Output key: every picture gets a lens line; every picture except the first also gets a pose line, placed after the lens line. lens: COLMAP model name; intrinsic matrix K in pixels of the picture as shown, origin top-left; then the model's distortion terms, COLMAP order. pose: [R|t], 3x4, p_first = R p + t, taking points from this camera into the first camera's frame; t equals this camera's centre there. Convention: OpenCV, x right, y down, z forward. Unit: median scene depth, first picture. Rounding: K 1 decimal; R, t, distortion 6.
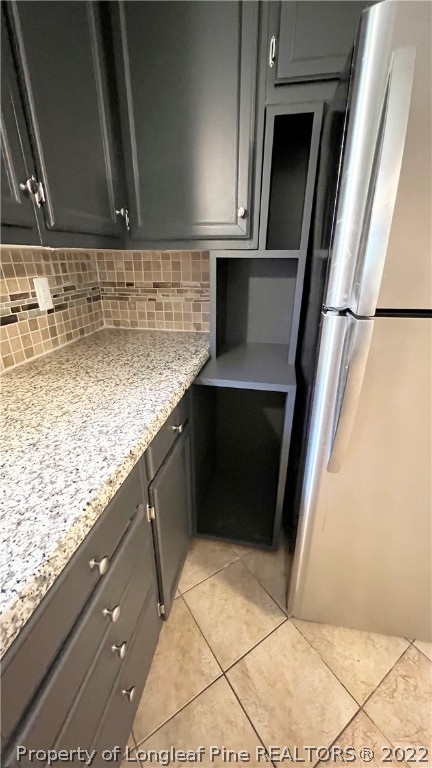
lens RADIAL K [[308.2, 0, 213.6], [0, 308.2, 390.6], [0, 0, 1]] dist [0.000786, 0.000319]
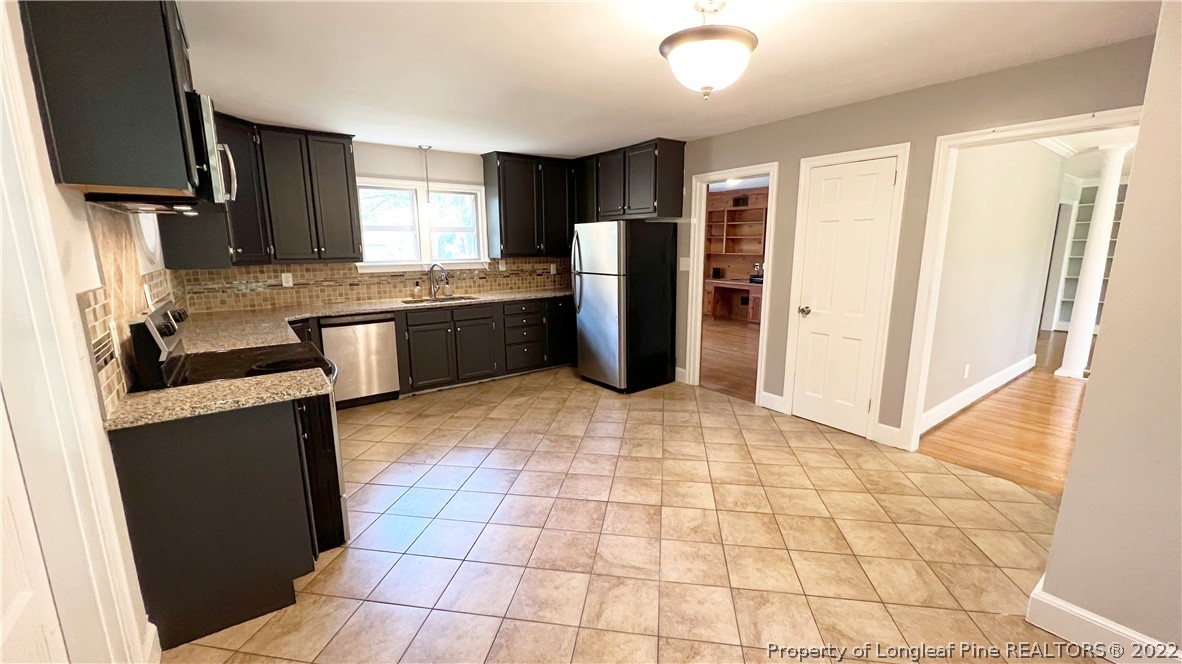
lens RADIAL K [[474.4, 0, 591.0], [0, 474.4, 333.4], [0, 0, 1]] dist [0.000786, 0.000319]
pose [[0.742098, 0.128194, -0.657918, 2.987437], [-0.268969, 0.956003, -0.117109, 0.774960], [0.613959, 0.263866, 0.743928, -2.187449]]
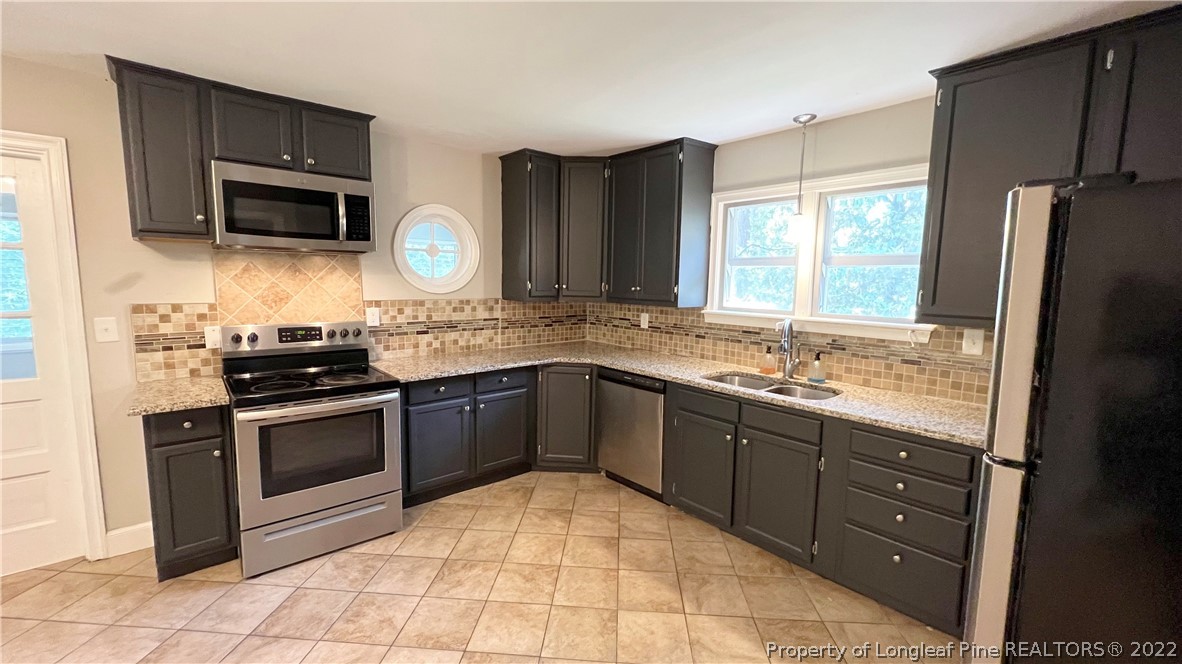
lens RADIAL K [[474.4, 0, 589.2], [0, 474.4, 332.7], [0, 0, 1]] dist [0.000786, 0.000319]
pose [[-0.602727, 0.088859, -0.792984, 1.708015], [-0.331255, 0.876238, 0.349967, -0.321194], [0.725941, 0.473614, -0.498698, 0.276369]]
